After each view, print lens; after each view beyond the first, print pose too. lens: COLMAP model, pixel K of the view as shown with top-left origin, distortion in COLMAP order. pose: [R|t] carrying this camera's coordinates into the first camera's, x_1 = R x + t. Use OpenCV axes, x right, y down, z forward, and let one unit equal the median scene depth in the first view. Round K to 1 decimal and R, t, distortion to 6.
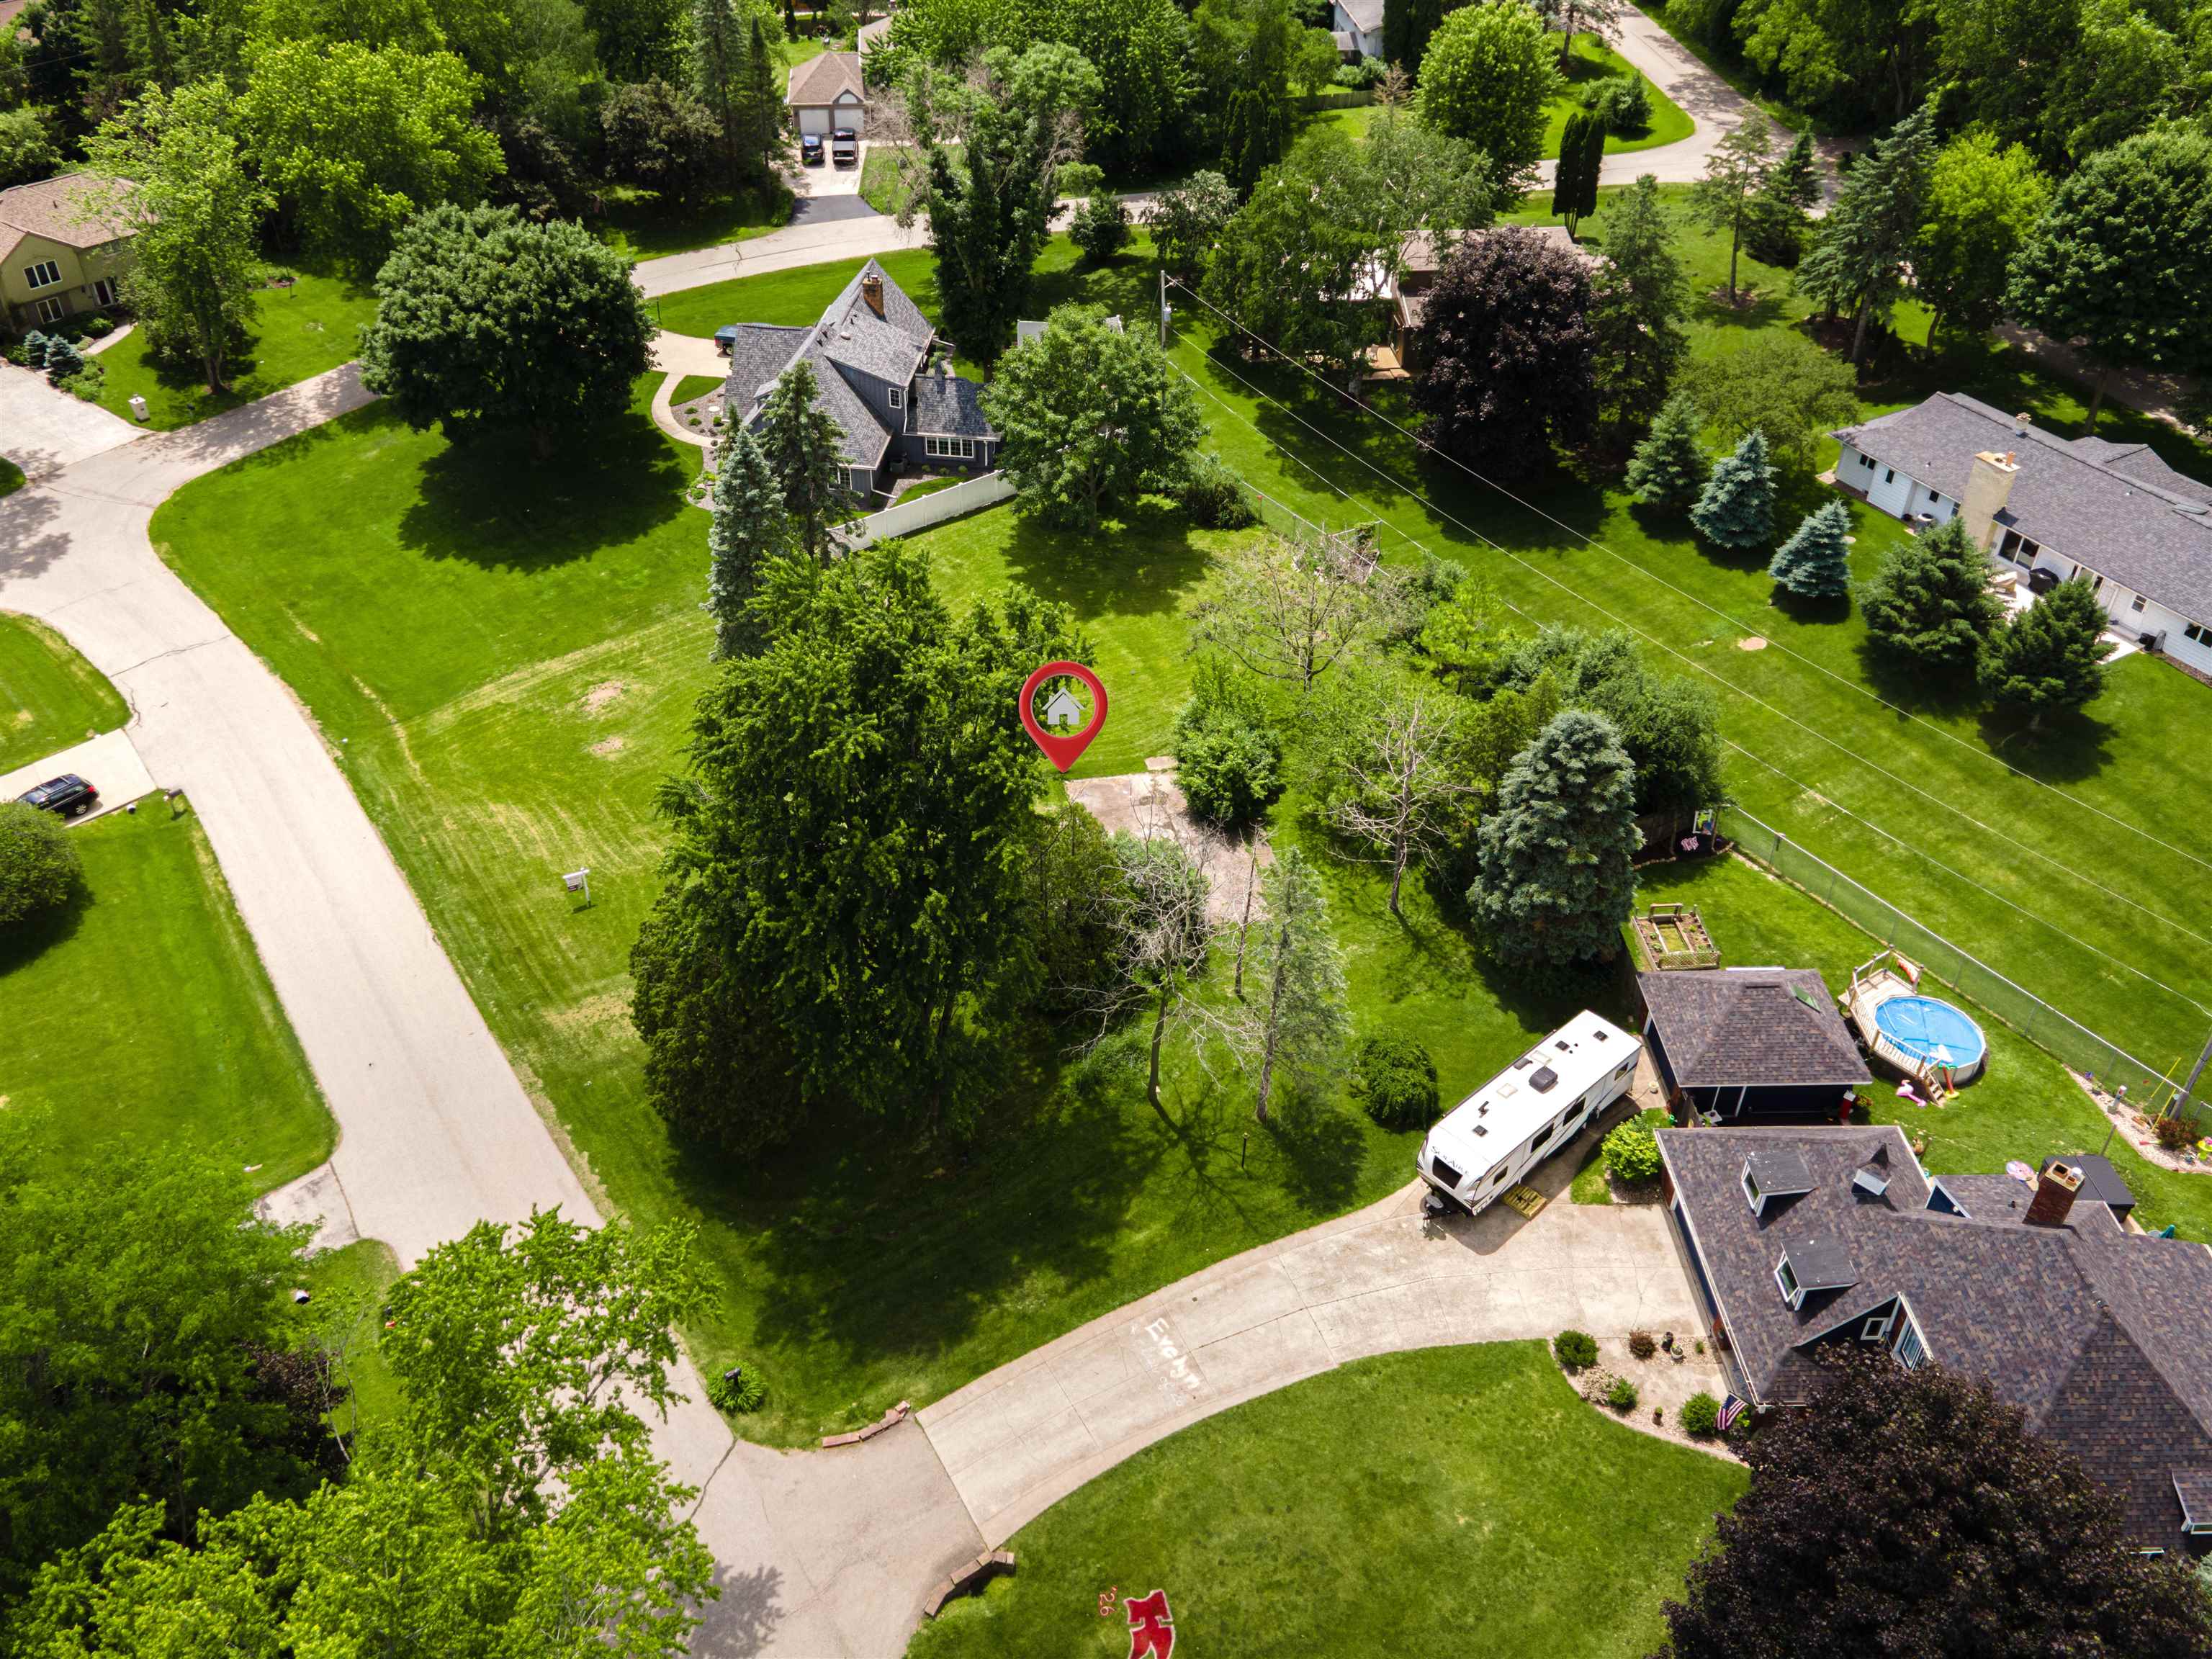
lens RADIAL K [[1784.3, 0, 1106.0], [0, 1784.3, 829.5], [0, 0, 1]] dist [0.003819, 0.000822]
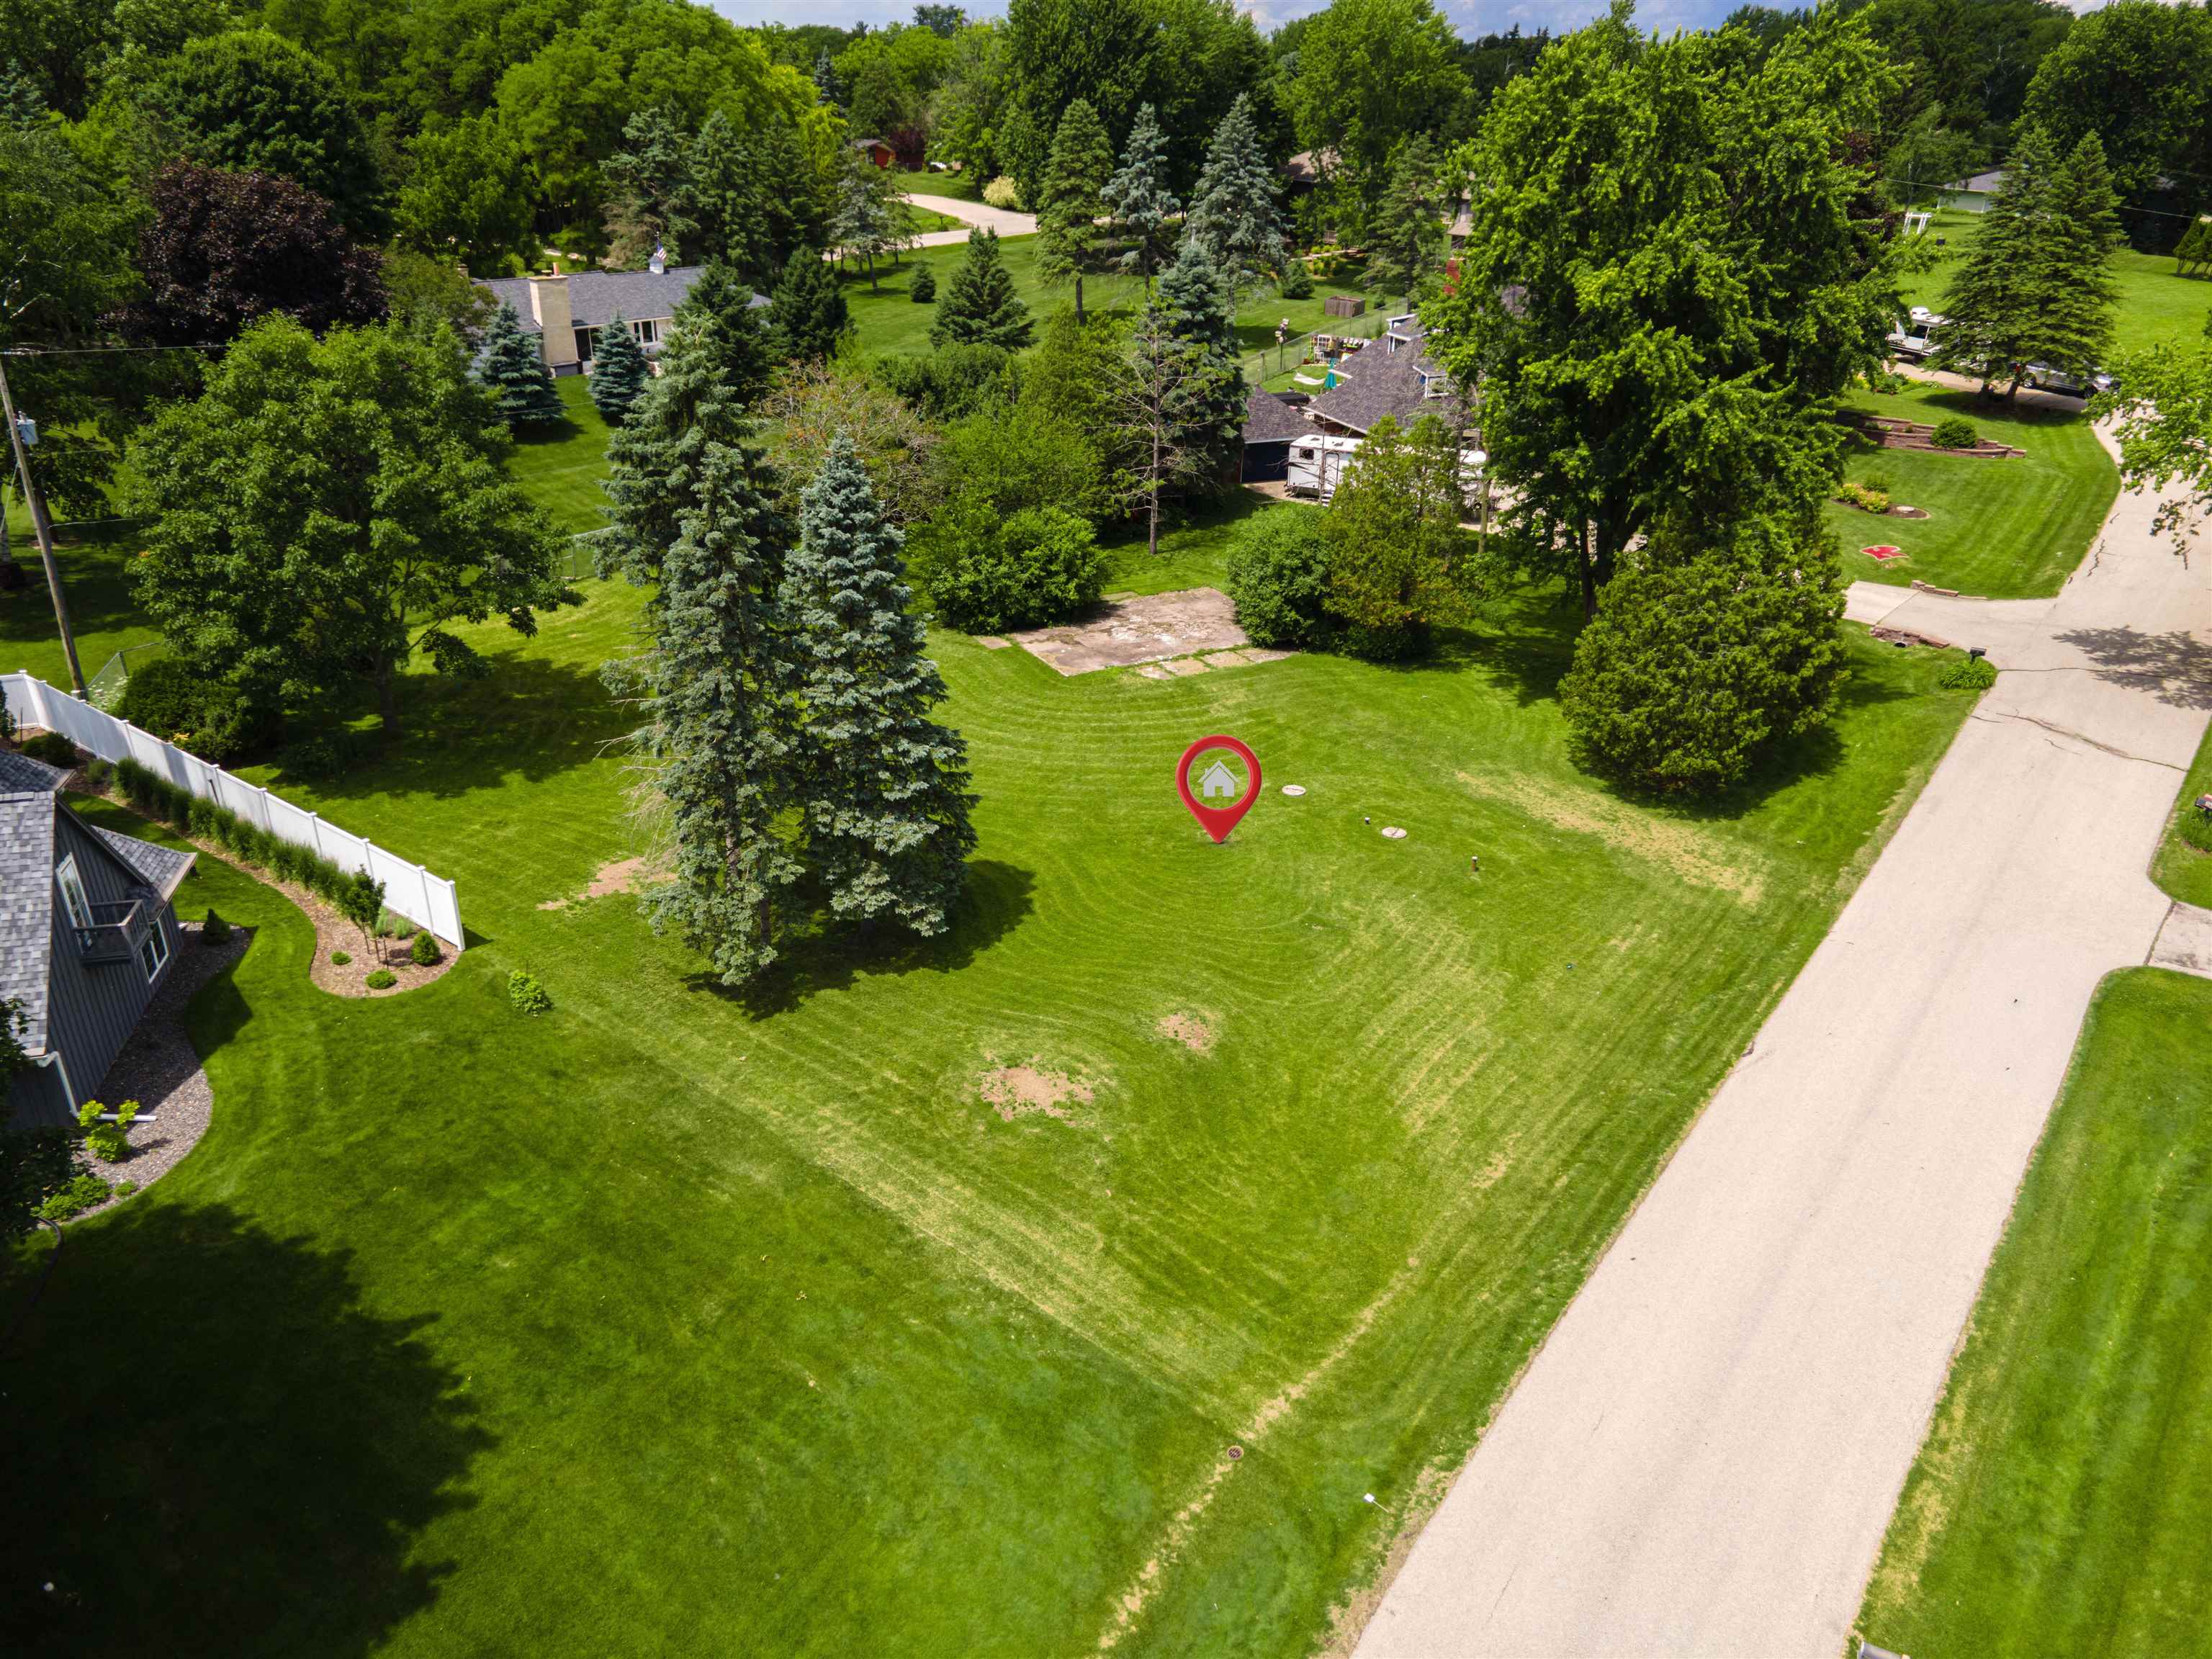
lens RADIAL K [[1627.3, 0, 1106.0], [0, 1627.3, 829.5], [0, 0, 1]] dist [0.067876, -0.053199]
pose [[-0.328480, -0.418438, 0.846765, -0.688880], [0.582973, 0.615545, 0.530327, -0.369435], [-0.743131, 0.667843, 0.041744, 1.019597]]
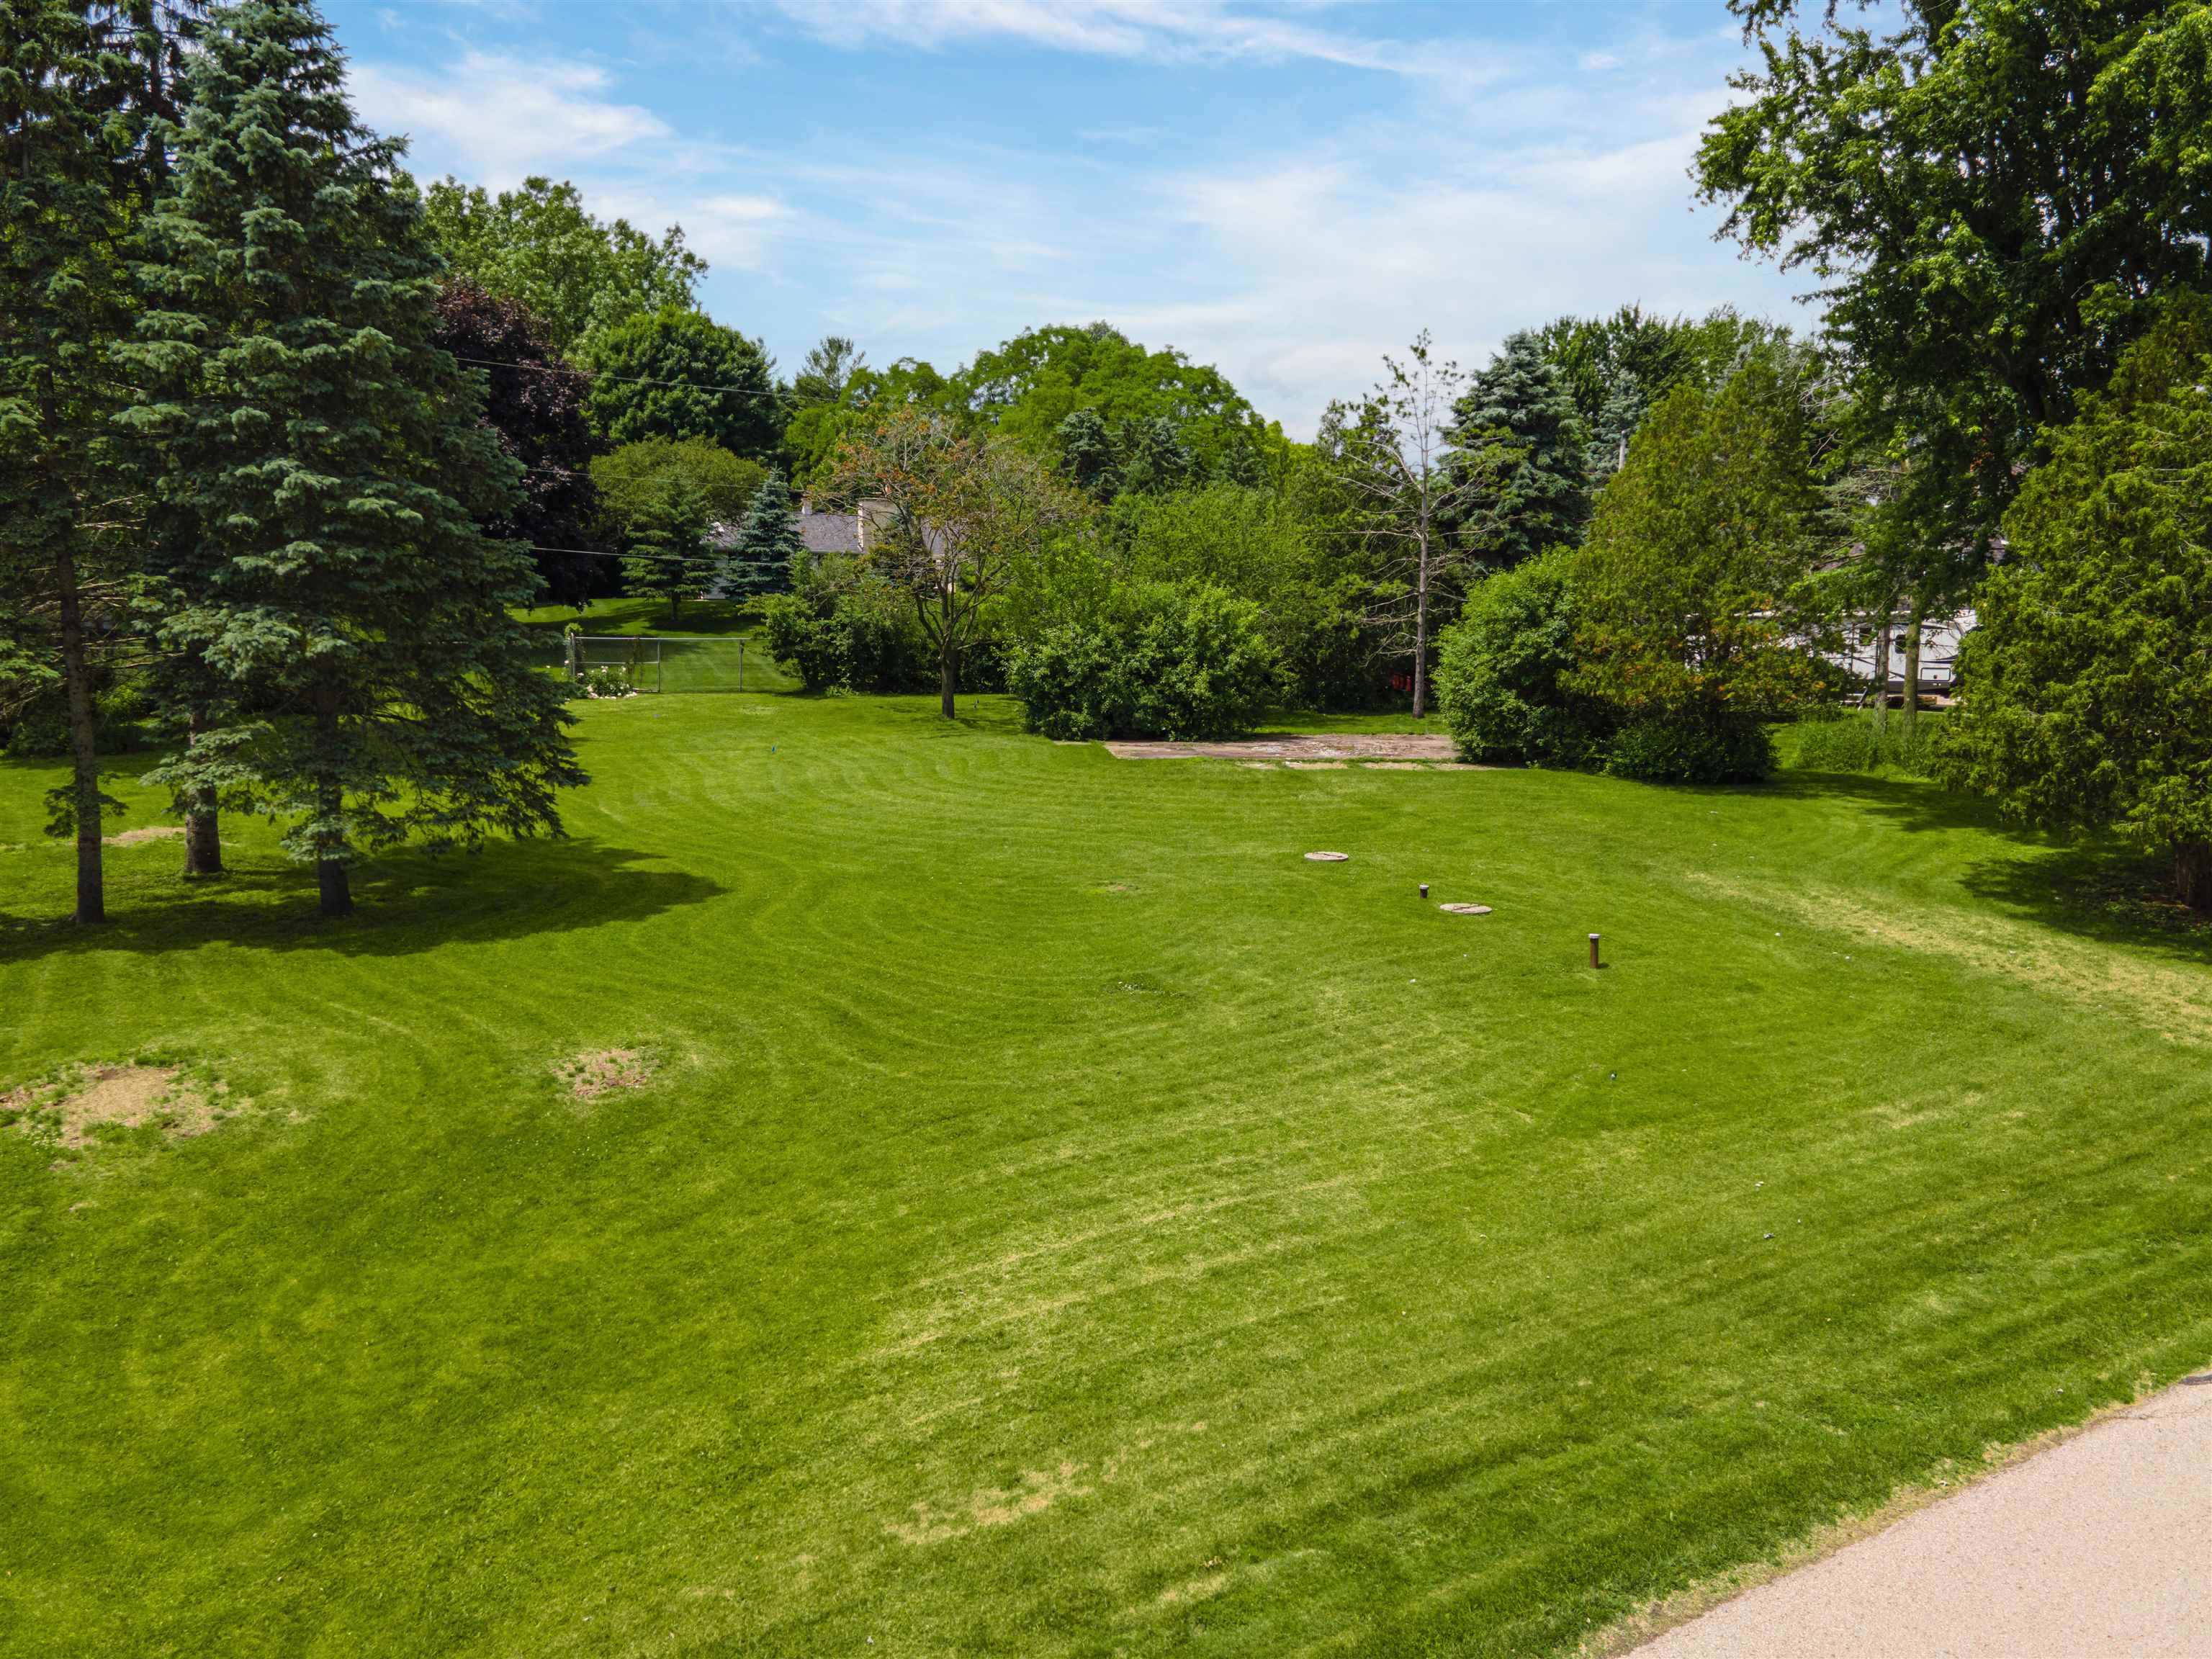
lens RADIAL K [[1603.7, 0, 1097.4], [0, 1603.7, 828.5], [0, 0, 1]] dist [0.000815, 0.064874]
pose [[0.096395, -0.130399, 0.986764, -0.495870], [0.626398, 0.778389, 0.041671, -0.045508], [-0.773520, 0.614091, 0.156715, 0.962303]]
